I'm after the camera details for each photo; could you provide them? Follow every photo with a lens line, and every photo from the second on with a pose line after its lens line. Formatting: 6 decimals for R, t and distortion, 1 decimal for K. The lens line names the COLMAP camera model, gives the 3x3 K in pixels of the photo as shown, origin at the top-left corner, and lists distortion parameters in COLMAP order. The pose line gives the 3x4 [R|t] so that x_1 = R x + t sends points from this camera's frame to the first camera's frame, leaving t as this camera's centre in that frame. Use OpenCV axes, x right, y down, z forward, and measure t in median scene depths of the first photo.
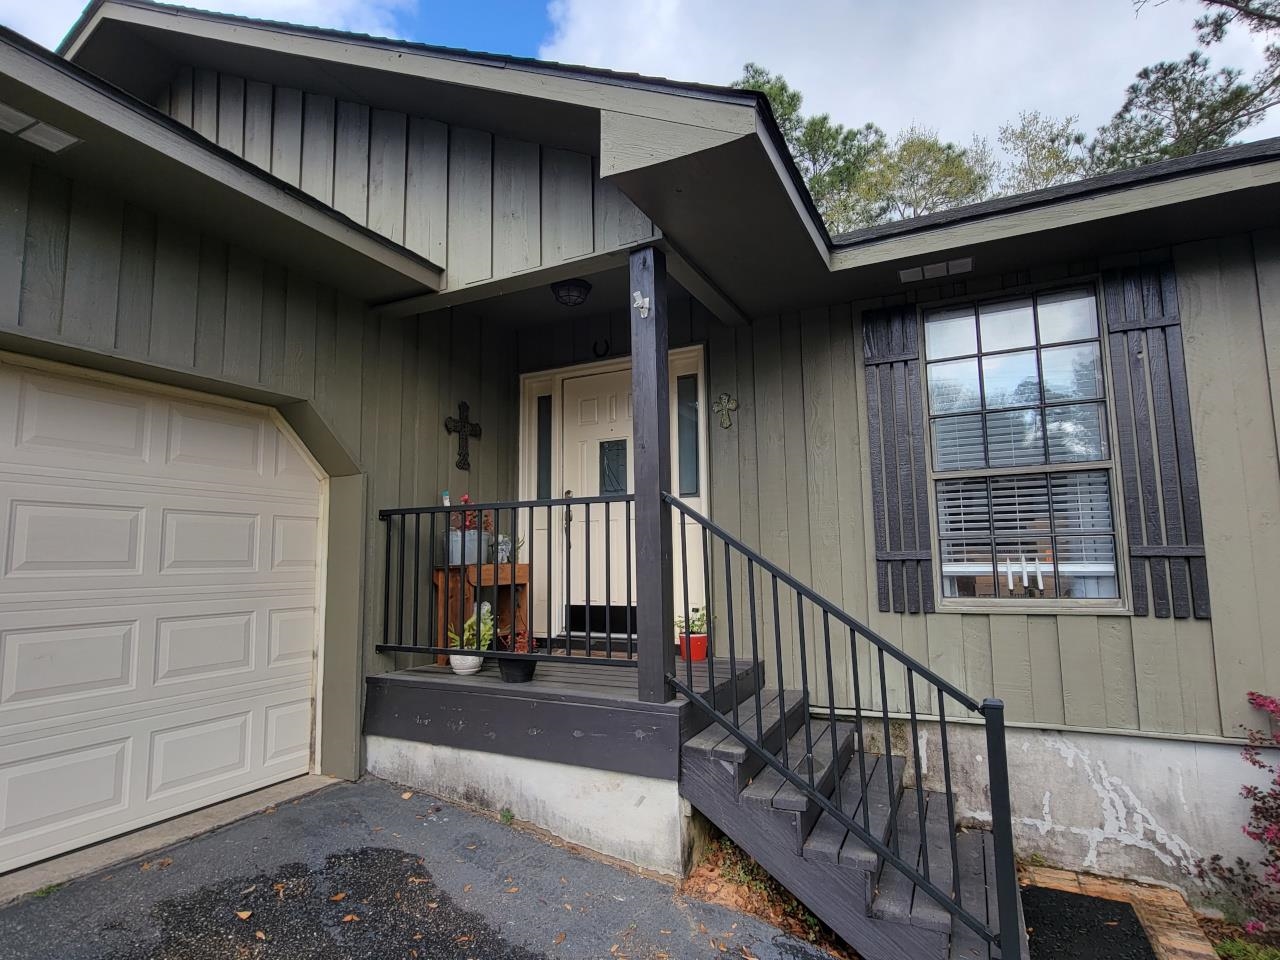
lens RADIAL K [[667.4, 0, 633.4], [0, 667.4, 487.8], [0, 0, 1]] dist [-0.004992, -0.000207]
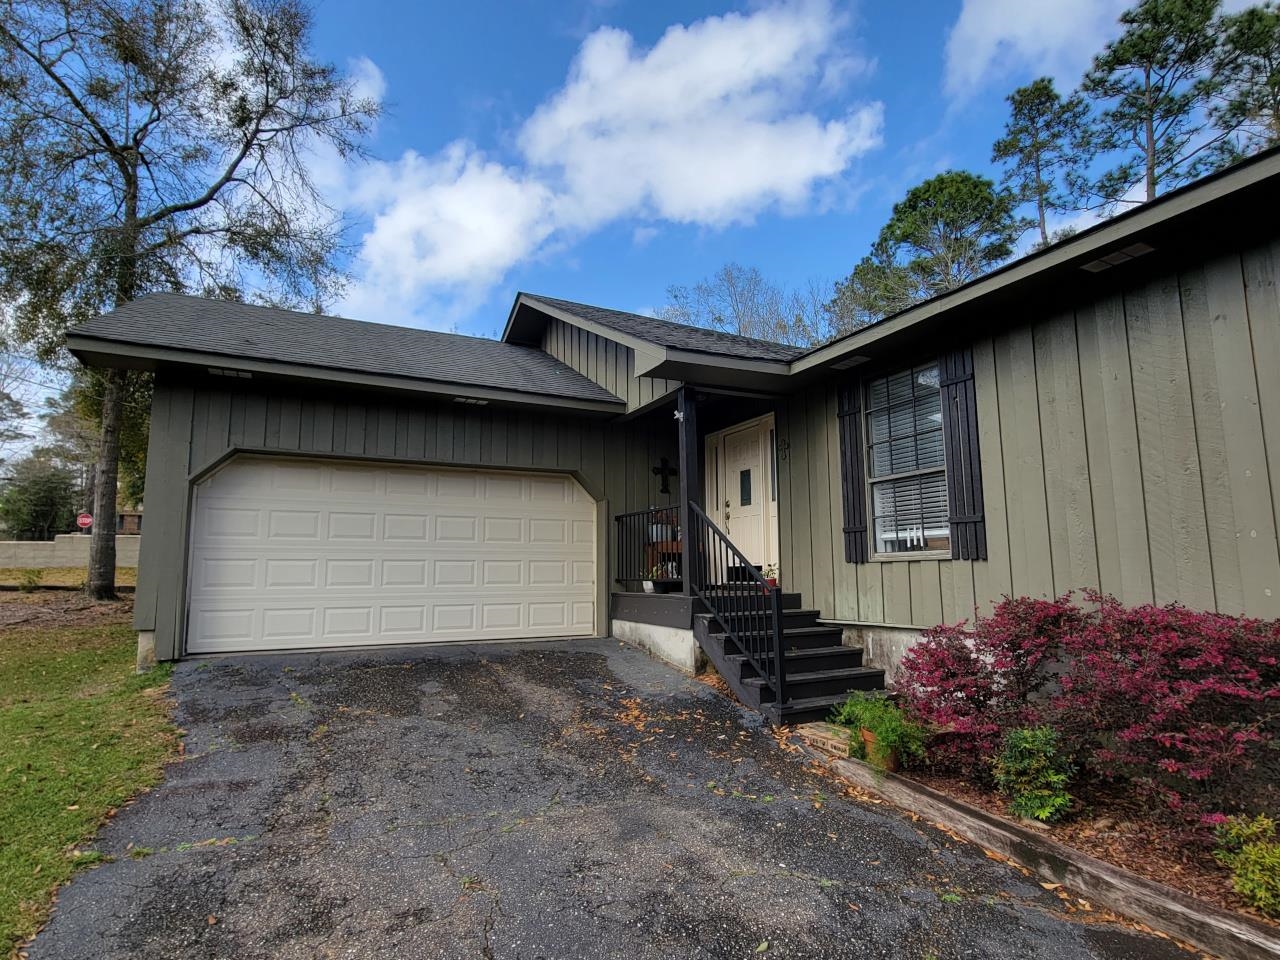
lens RADIAL K [[667.4, 0, 633.4], [0, 667.4, 487.8], [0, 0, 1]] dist [-0.004992, -0.000207]
pose [[0.794530, -0.070238, -0.603149, 0.970238], [0.060084, 0.997507, -0.037013, 0.025238], [0.604245, -0.006831, 0.796769, -0.675177]]
